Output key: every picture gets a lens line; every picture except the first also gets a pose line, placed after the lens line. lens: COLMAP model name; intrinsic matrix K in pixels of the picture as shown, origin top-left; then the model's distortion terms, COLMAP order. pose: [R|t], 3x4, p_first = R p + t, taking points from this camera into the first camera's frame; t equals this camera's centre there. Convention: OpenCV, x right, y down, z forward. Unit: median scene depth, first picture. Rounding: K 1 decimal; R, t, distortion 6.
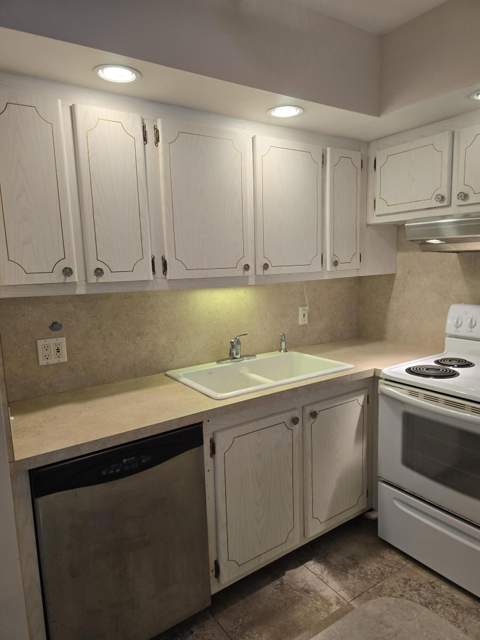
lens RADIAL K [[432.1, 0, 243.0], [0, 432.1, 320.4], [0, 0, 1]] dist [0.054757, -0.054844]
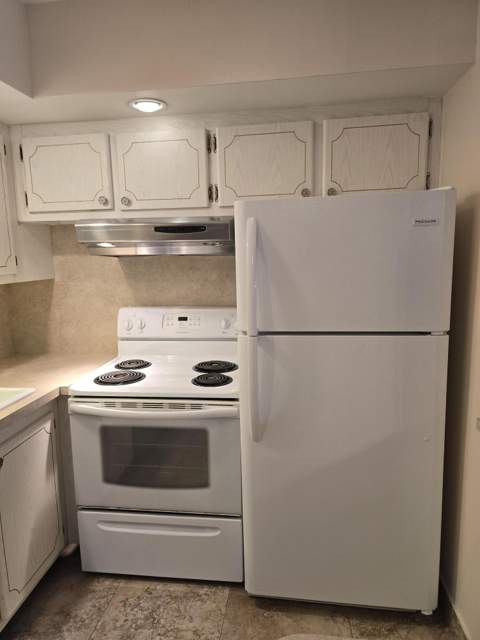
lens RADIAL K [[432.1, 0, 236.8], [0, 432.1, 321.3], [0, 0, 1]] dist [0.054757, -0.054844]
pose [[0.670444, -0.095471, 0.735792, -0.093526], [0.102606, 0.994089, 0.035493, -0.015911], [-0.734831, 0.051701, 0.676277, 0.136807]]
